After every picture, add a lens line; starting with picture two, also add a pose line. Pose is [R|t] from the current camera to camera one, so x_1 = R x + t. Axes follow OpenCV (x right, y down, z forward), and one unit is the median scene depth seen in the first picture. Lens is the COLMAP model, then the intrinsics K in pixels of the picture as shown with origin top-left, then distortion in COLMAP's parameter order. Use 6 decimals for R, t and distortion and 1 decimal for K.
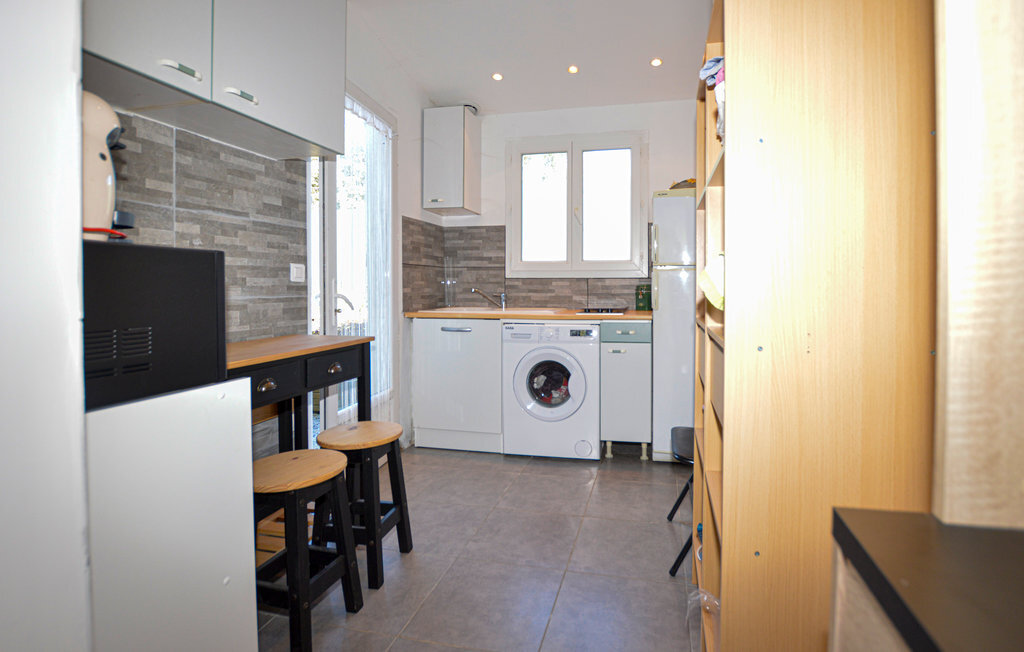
lens RADIAL K [[482.8, 0, 511.0], [0, 482.8, 309.1], [0, 0, 1]] dist [-0.002147, -0.000084]
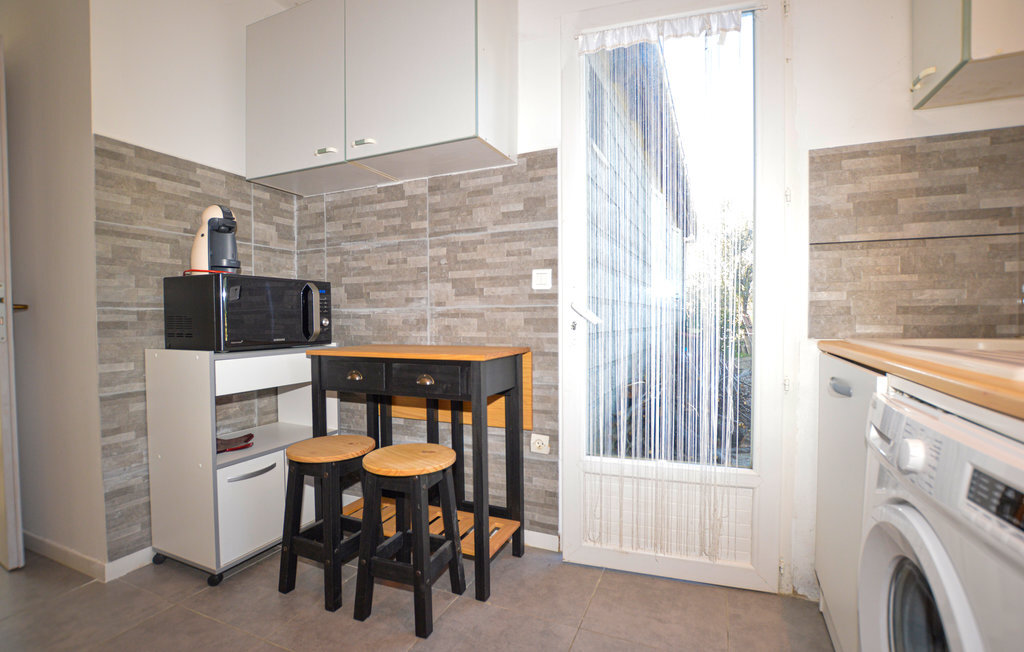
lens RADIAL K [[482.8, 0, 511.0], [0, 482.8, 309.1], [0, 0, 1]] dist [-0.002147, -0.000084]
pose [[-0.134829, 0.031086, -0.990381, 0.501827], [-0.022430, 0.999156, 0.034415, -0.055296], [0.990615, 0.026854, -0.134018, 1.184192]]
